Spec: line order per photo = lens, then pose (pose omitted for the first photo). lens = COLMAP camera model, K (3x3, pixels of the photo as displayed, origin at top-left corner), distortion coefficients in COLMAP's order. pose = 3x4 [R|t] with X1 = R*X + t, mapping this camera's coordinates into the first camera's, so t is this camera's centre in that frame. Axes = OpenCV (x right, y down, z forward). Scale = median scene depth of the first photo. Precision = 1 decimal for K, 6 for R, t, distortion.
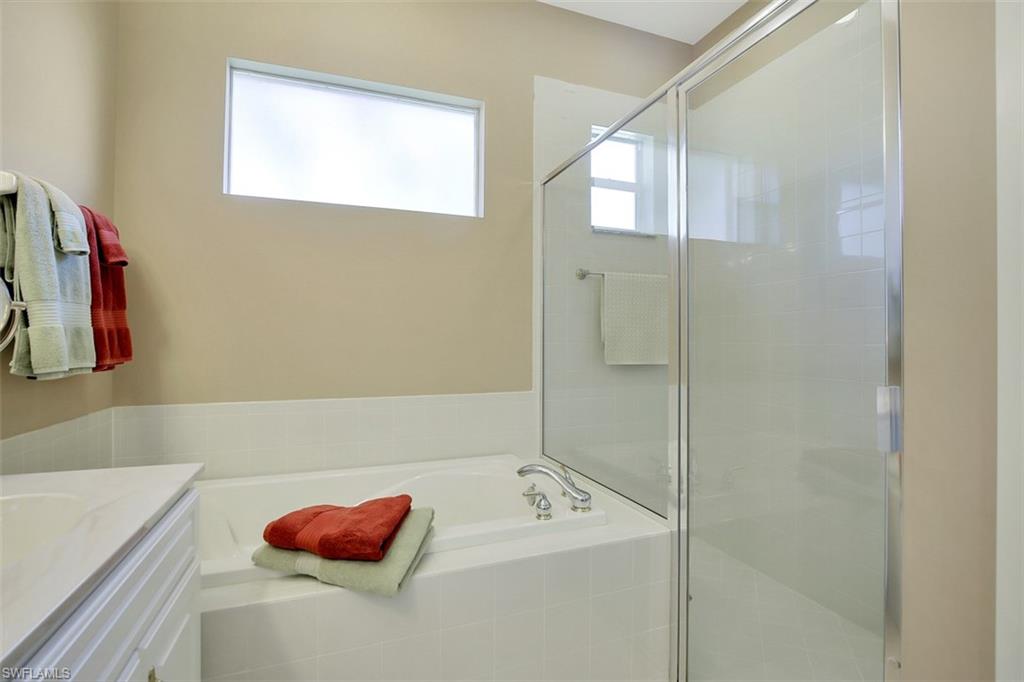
lens RADIAL K [[497.8, 0, 513.3], [0, 497.8, 337.6], [0, 0, 1]] dist [-0.007052, -0.000477]
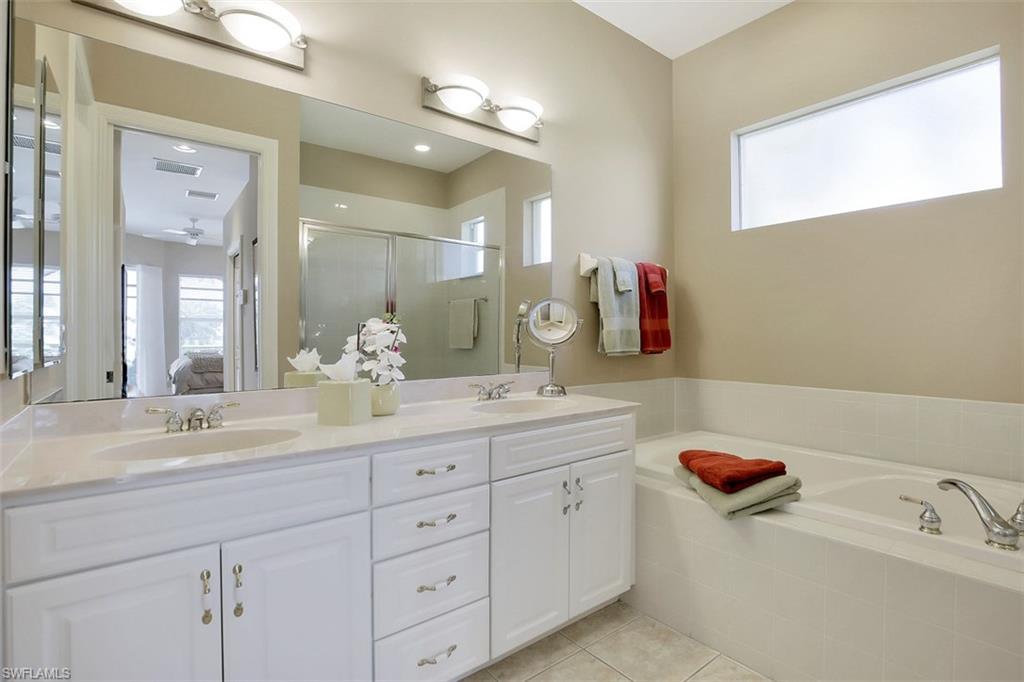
lens RADIAL K [[484.1, 0, 512.6], [0, 484.1, 340.2], [0, 0, 1]] dist [-0.023445, 0.001402]
pose [[0.301184, 0.007699, -0.953535, 0.673657], [0.004676, 0.999943, 0.009551, -0.000266], [0.953554, -0.007336, 0.301131, 0.011579]]
